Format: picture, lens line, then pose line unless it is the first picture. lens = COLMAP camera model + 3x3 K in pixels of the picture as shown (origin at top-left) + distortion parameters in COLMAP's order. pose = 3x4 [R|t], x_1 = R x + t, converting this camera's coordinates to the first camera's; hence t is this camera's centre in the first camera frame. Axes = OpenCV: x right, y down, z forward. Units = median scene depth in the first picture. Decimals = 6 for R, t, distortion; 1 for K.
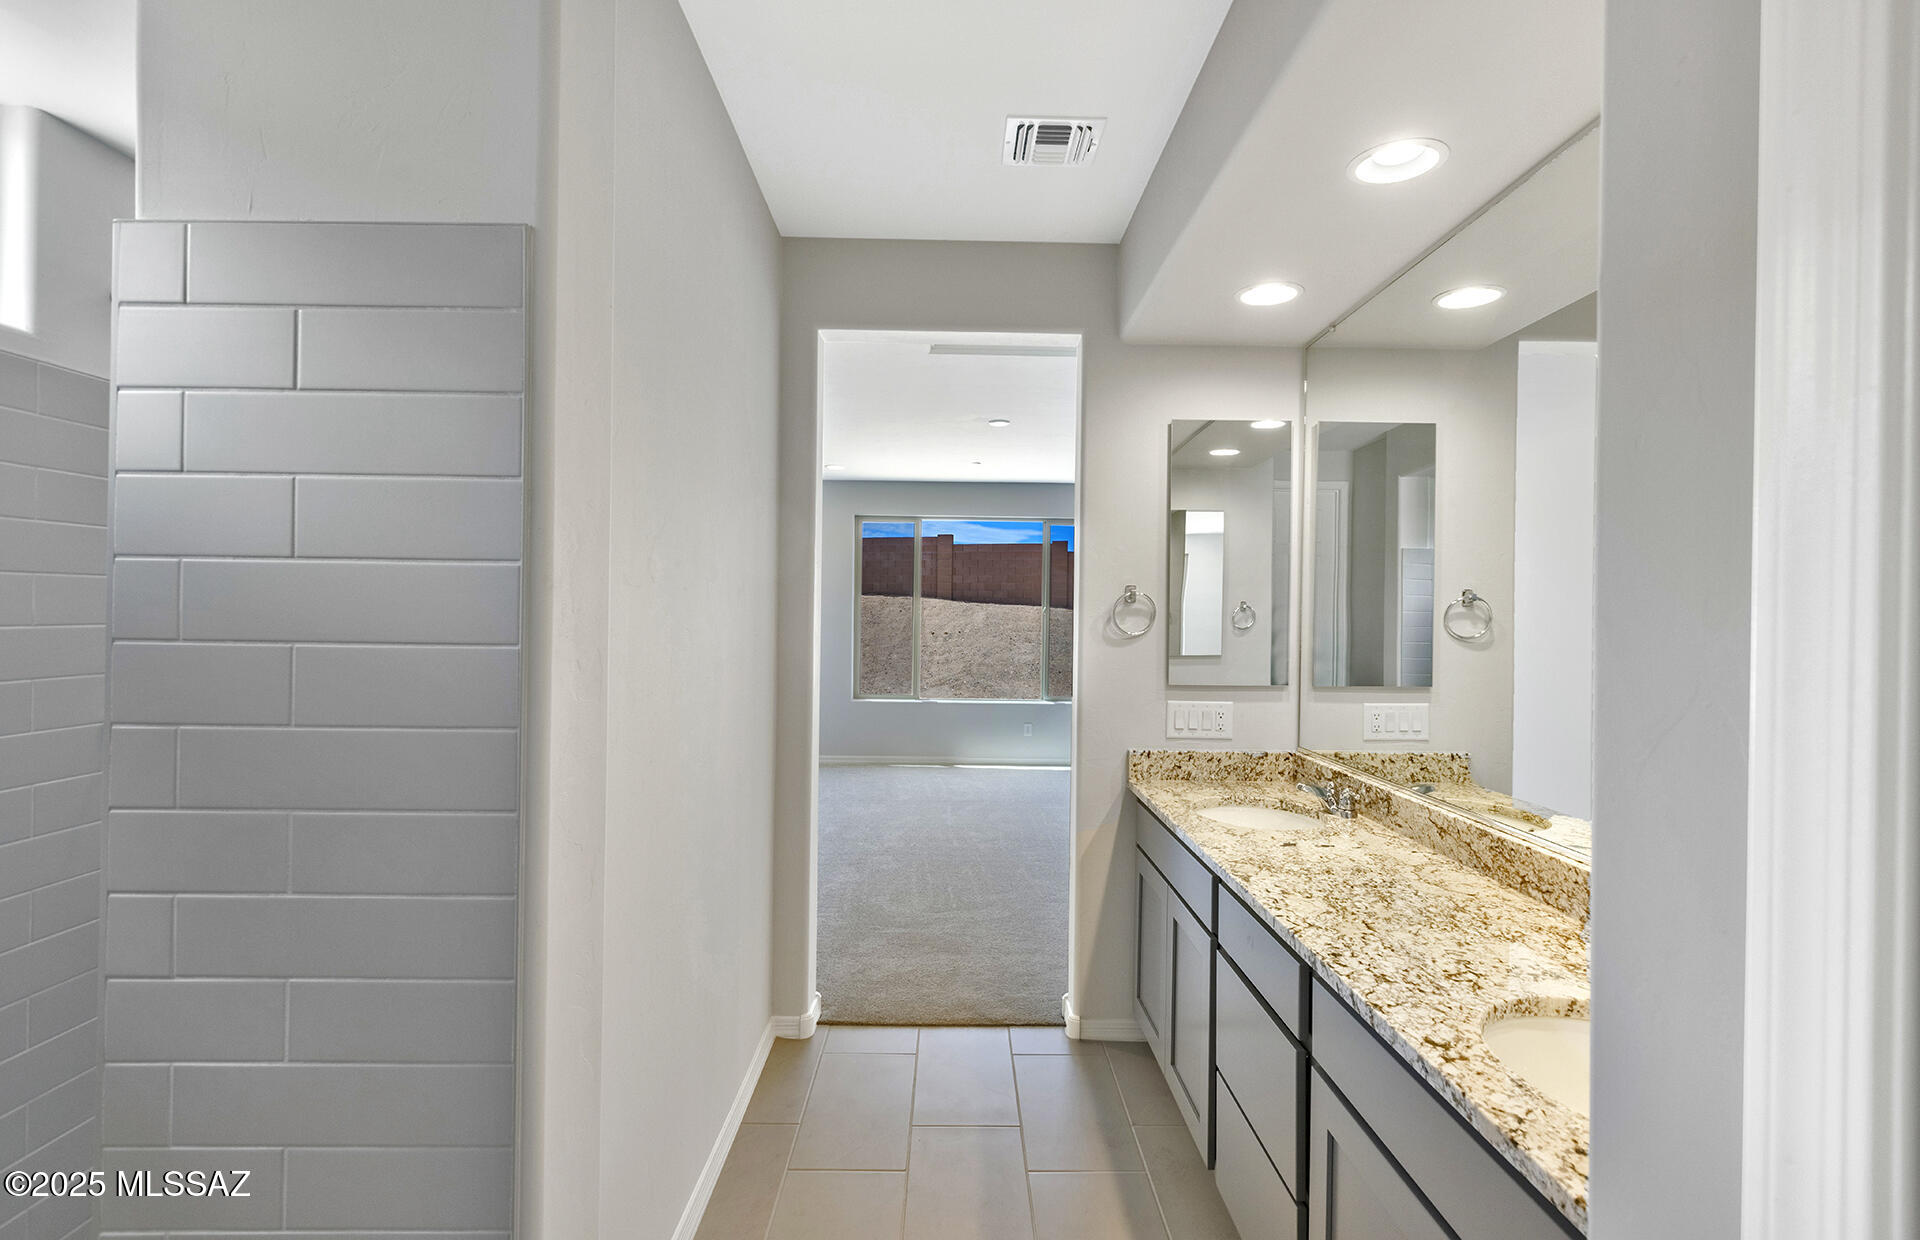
lens RADIAL K [[900.0, 0, 960.0], [0, 900.0, 620.0], [0, 0, 1]] dist [0.000799, 0.000070]
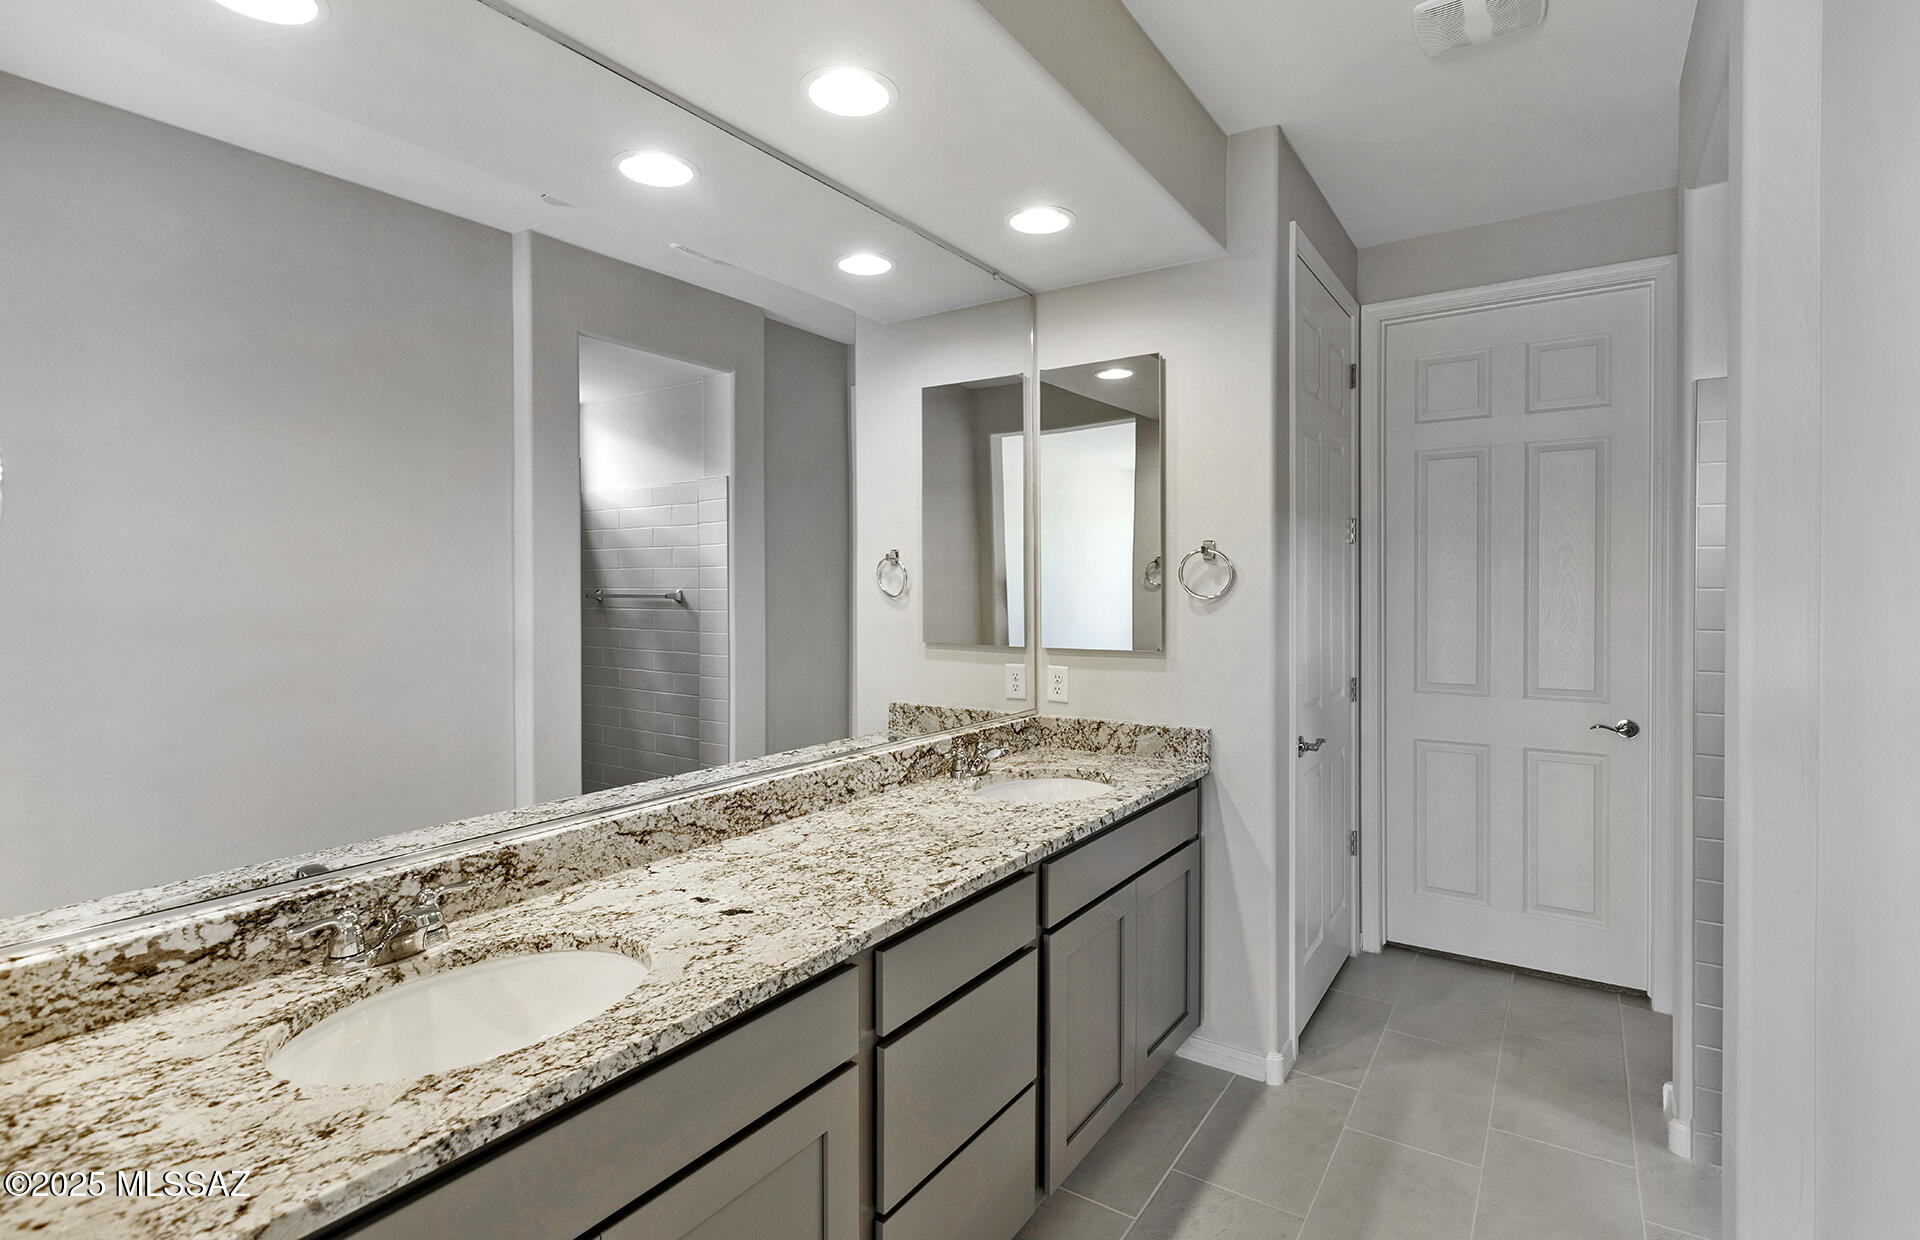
lens RADIAL K [[900.0, 0, 960.0], [0, 900.0, 620.0], [0, 0, 1]] dist [0.000799, 0.000070]
pose [[-0.822156, -0.032856, 0.568313, -0.145648], [-0.006954, 0.998838, 0.047686, 0.004323], [-0.569220, 0.035253, -0.821429, 1.539886]]
